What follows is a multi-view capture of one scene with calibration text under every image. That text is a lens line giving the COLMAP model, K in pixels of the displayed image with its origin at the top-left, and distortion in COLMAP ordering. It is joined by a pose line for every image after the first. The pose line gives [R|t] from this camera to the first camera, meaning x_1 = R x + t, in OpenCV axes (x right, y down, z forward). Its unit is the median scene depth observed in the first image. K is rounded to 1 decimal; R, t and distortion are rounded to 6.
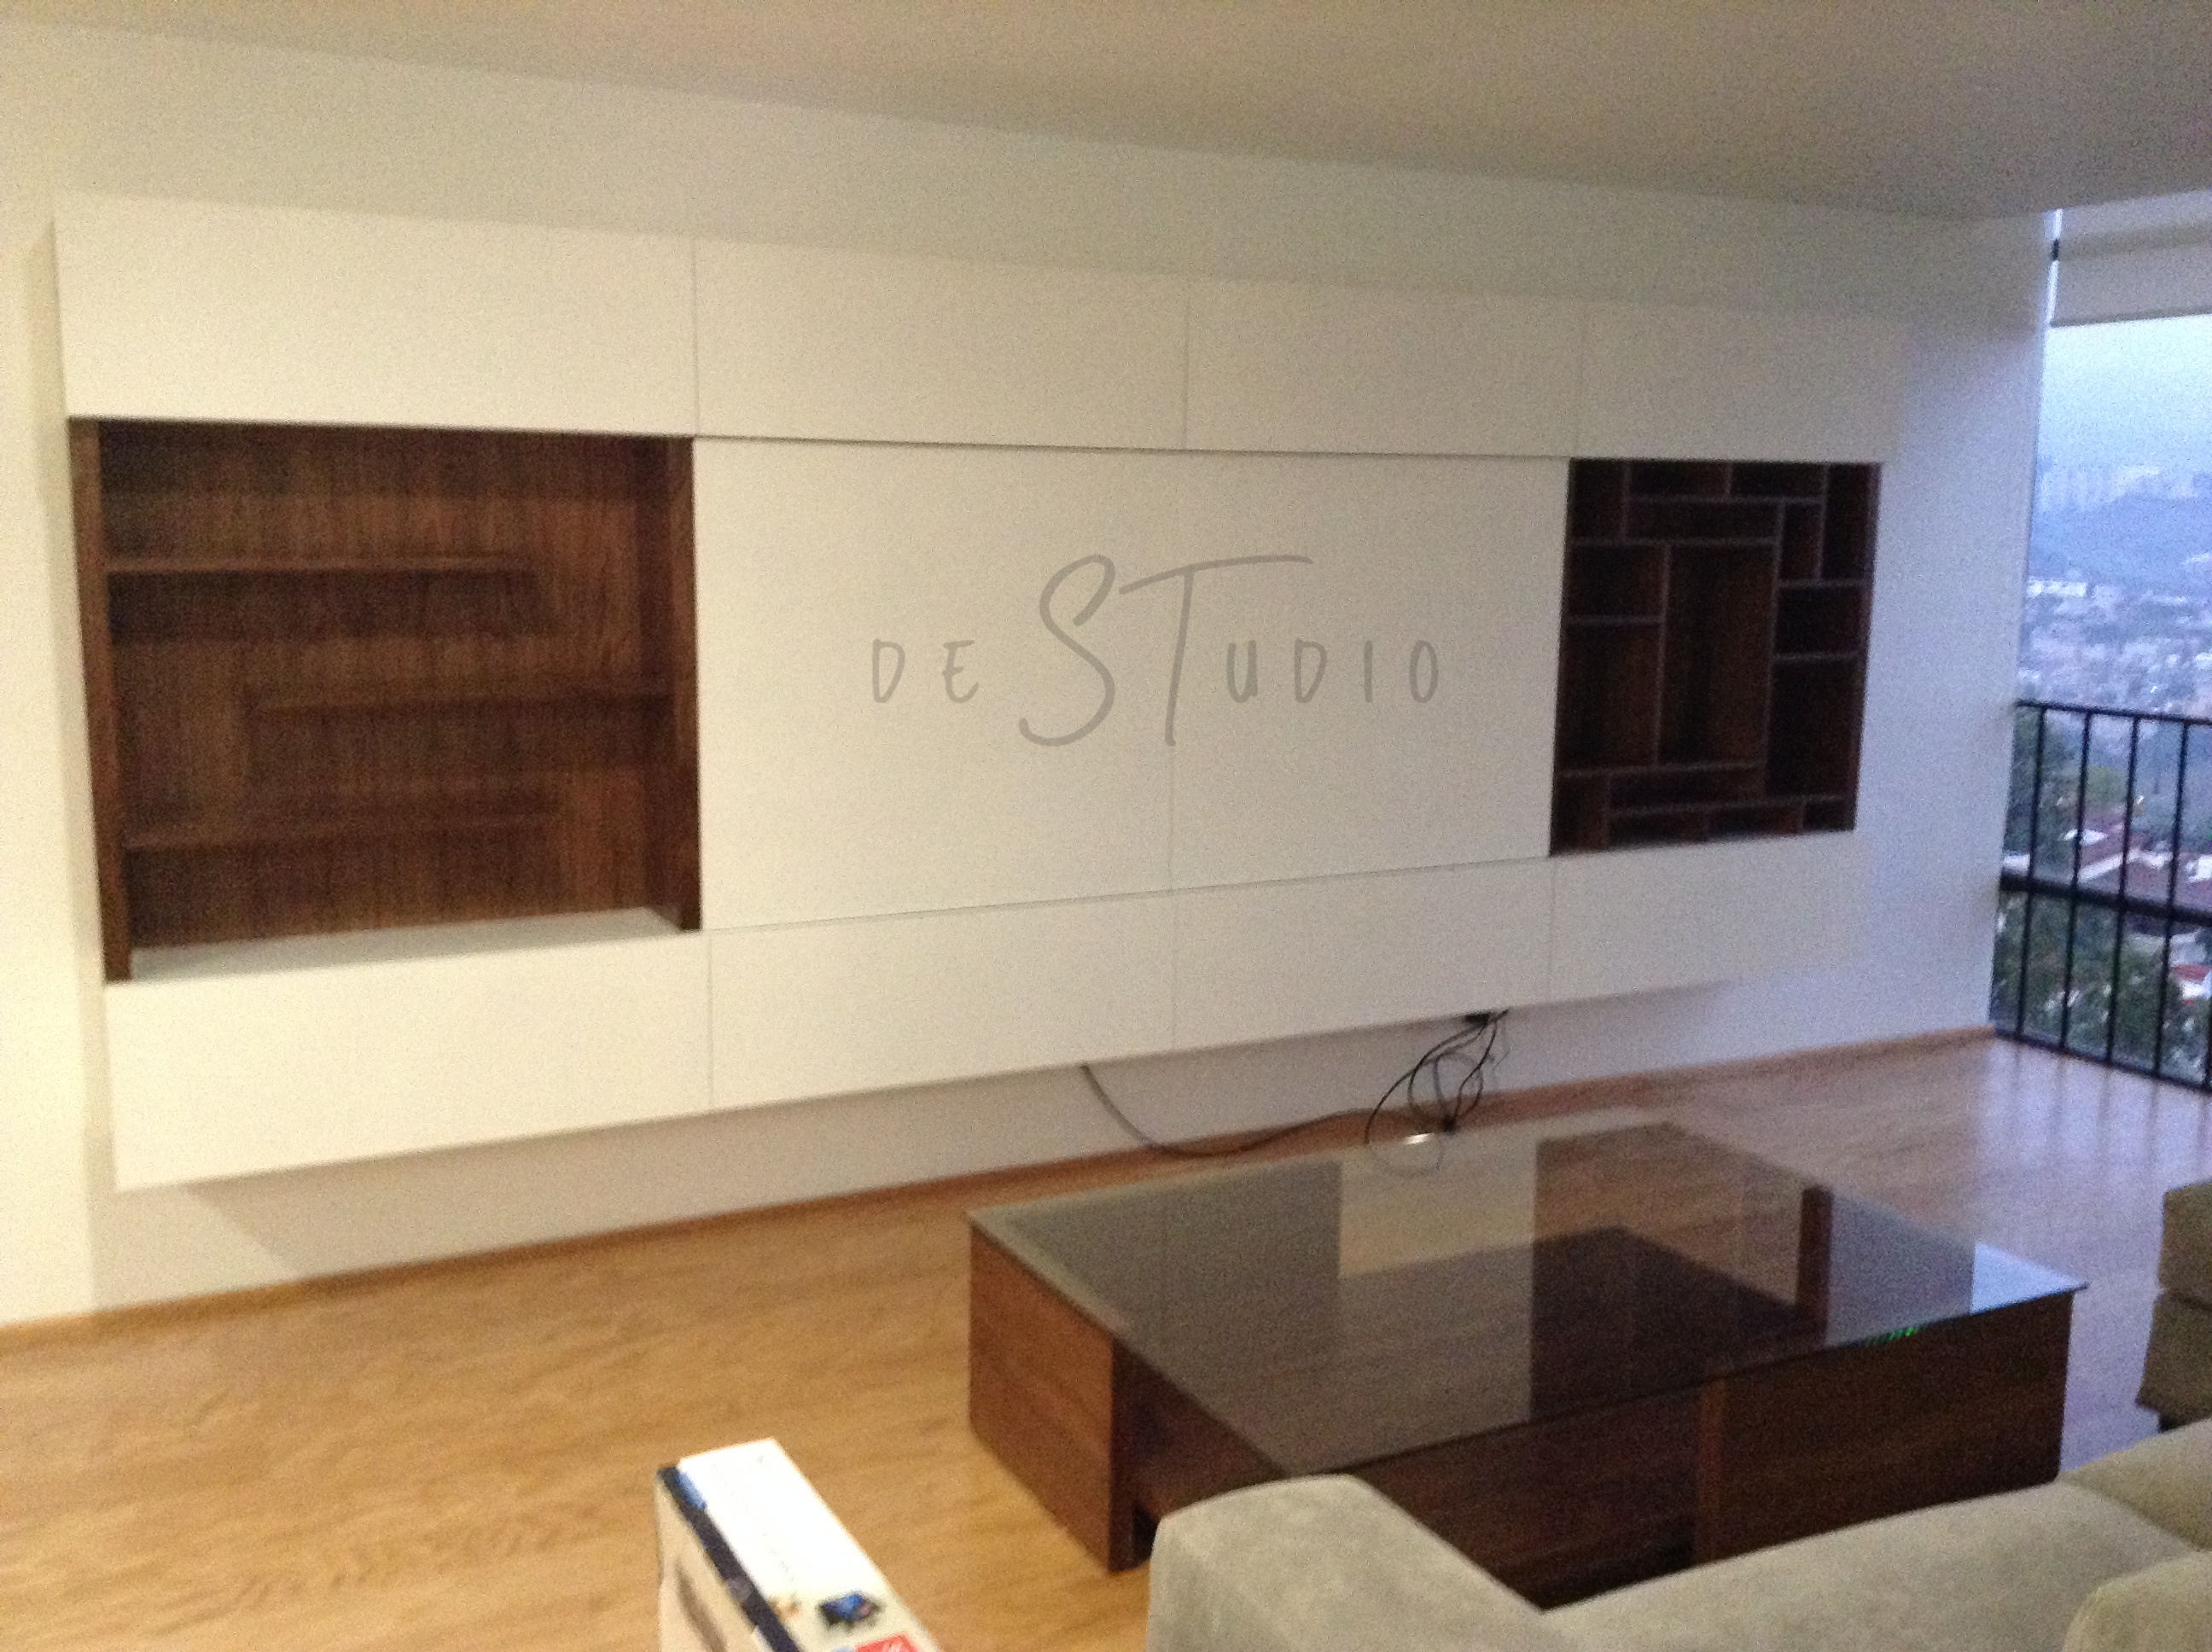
lens RADIAL K [[2065.9, 0, 1108.6], [0, 2065.9, 832.3], [0, 0, 1]] dist [0.074924, 0.000000]
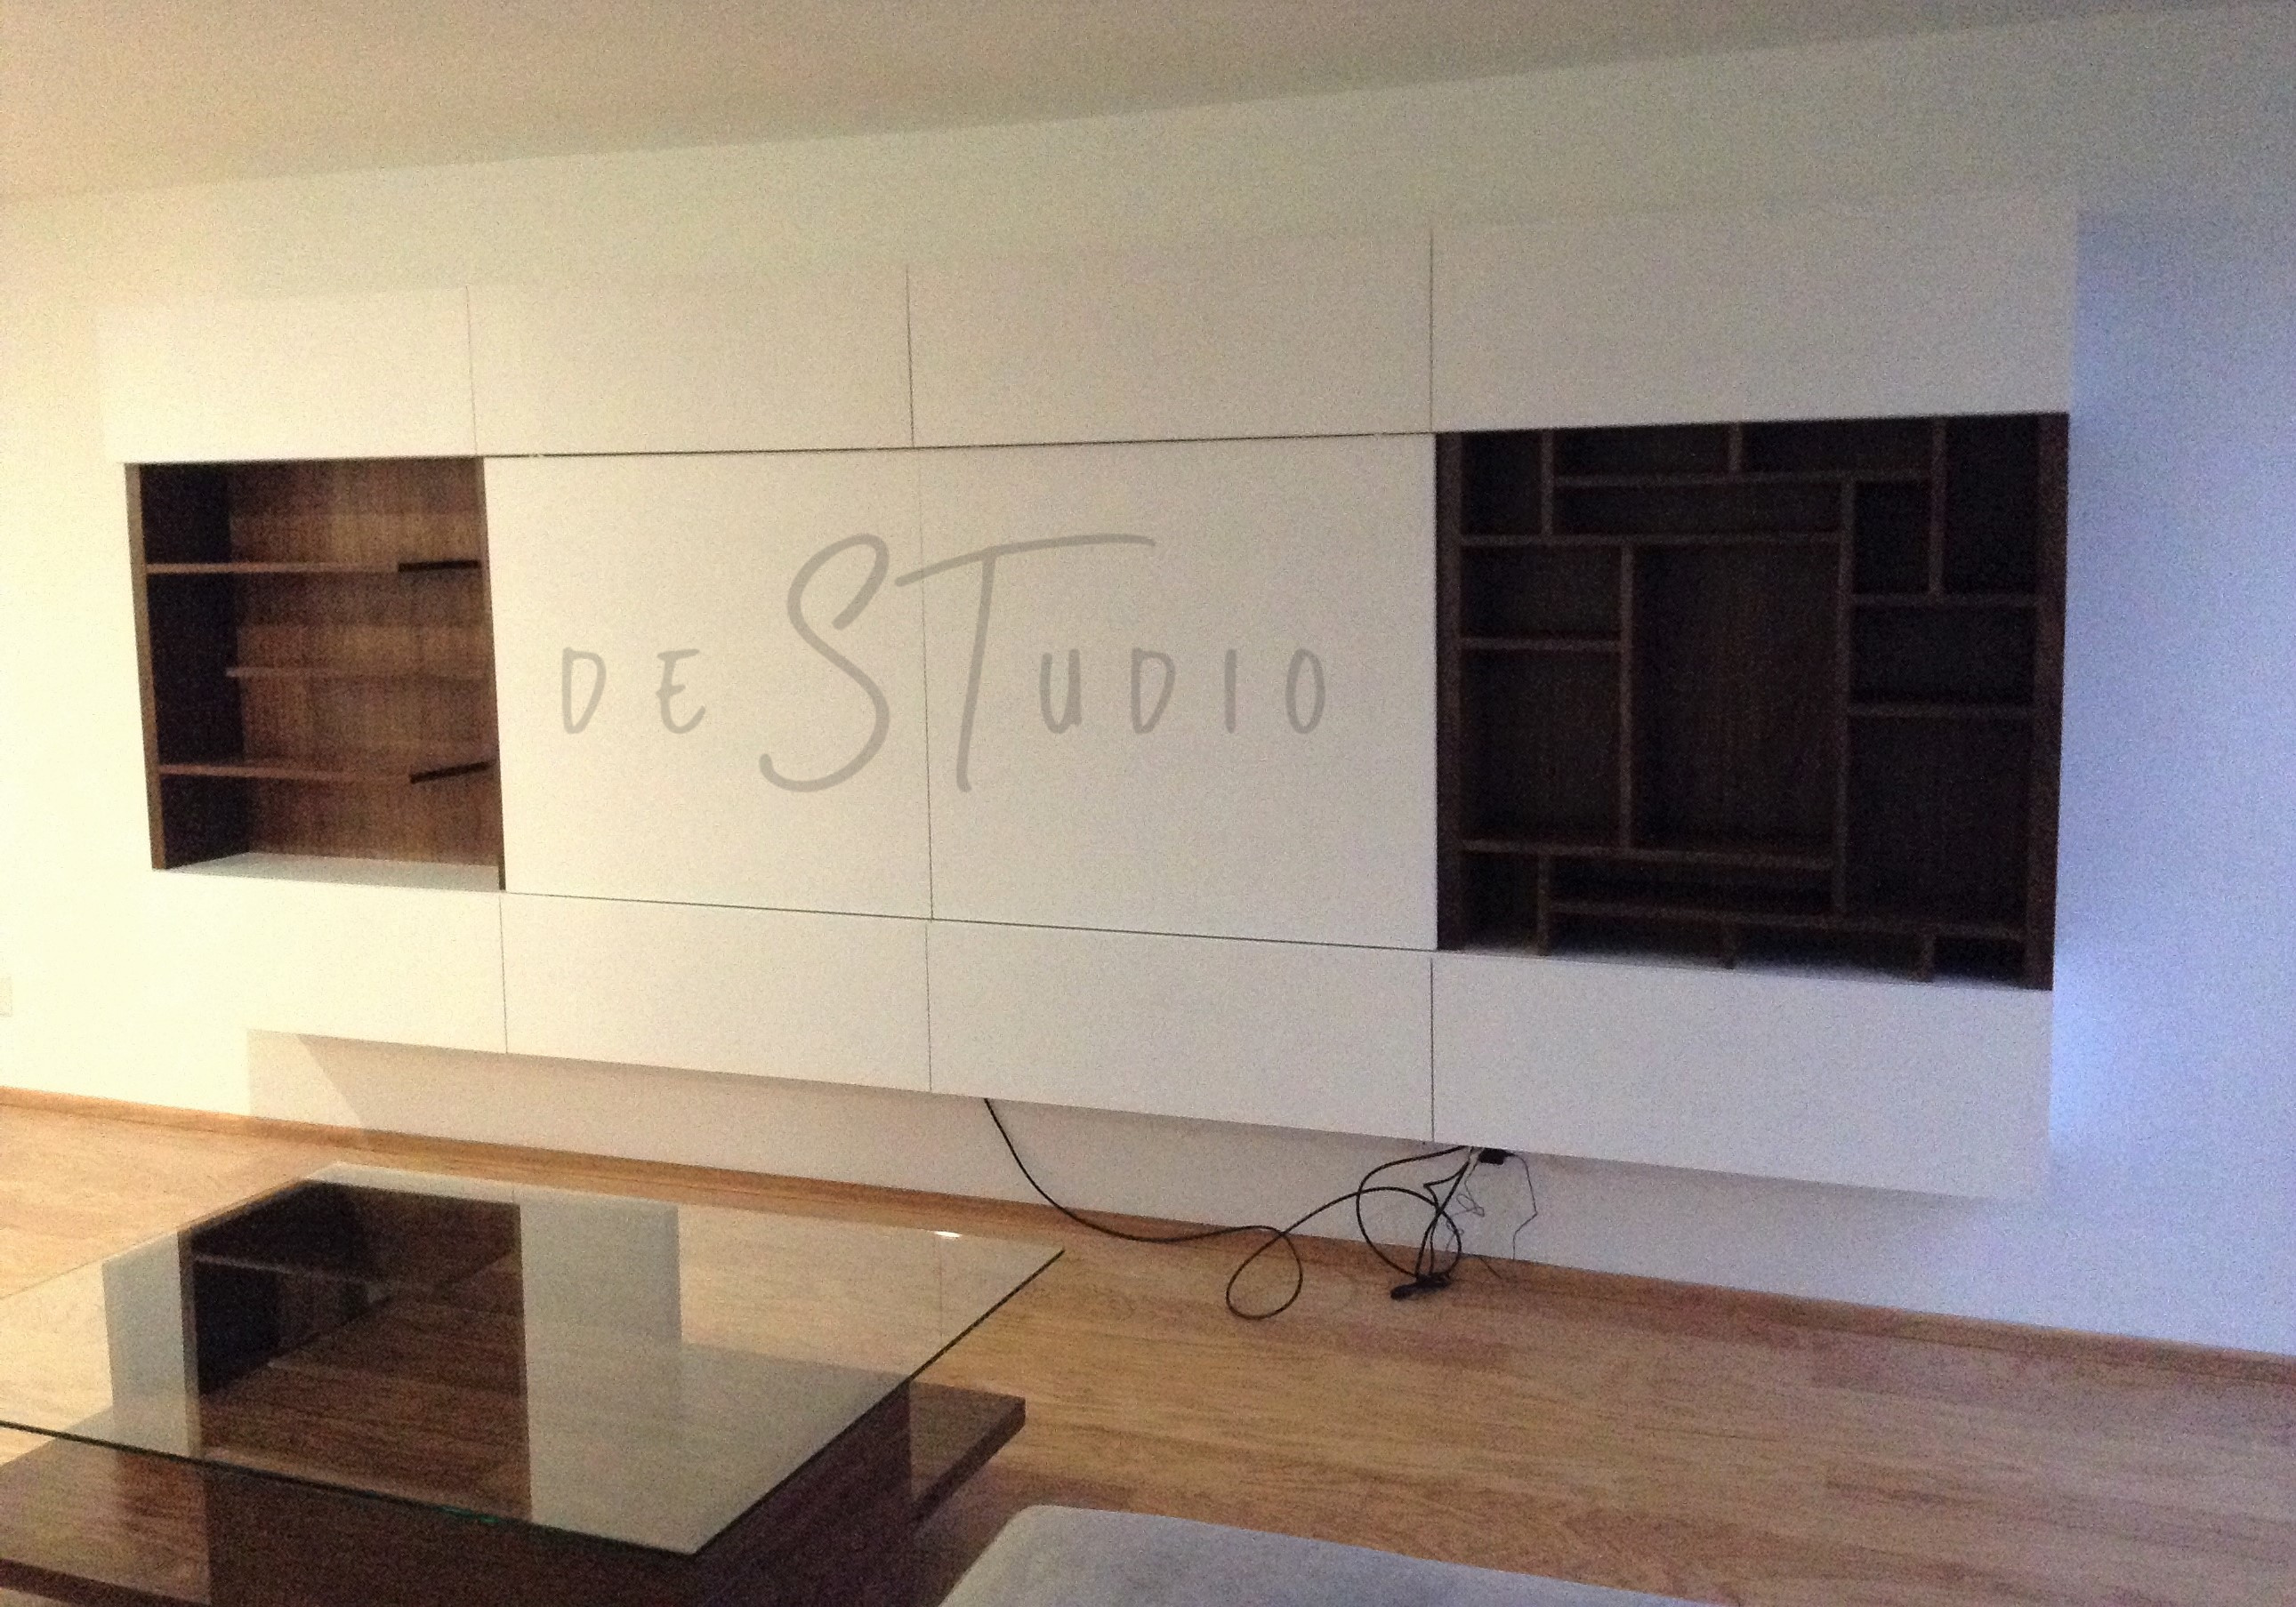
lens RADIAL K [[2145.5, 0, 1146.8], [0, 2145.5, 788.4], [0, 0, 1]] dist [0.084959, 0.000000]
pose [[0.653745, 0.079635, -0.752513, 0.754355], [-0.096376, 0.995111, 0.021582, -0.055570], [0.750552, 0.058415, 0.658224, 0.402450]]
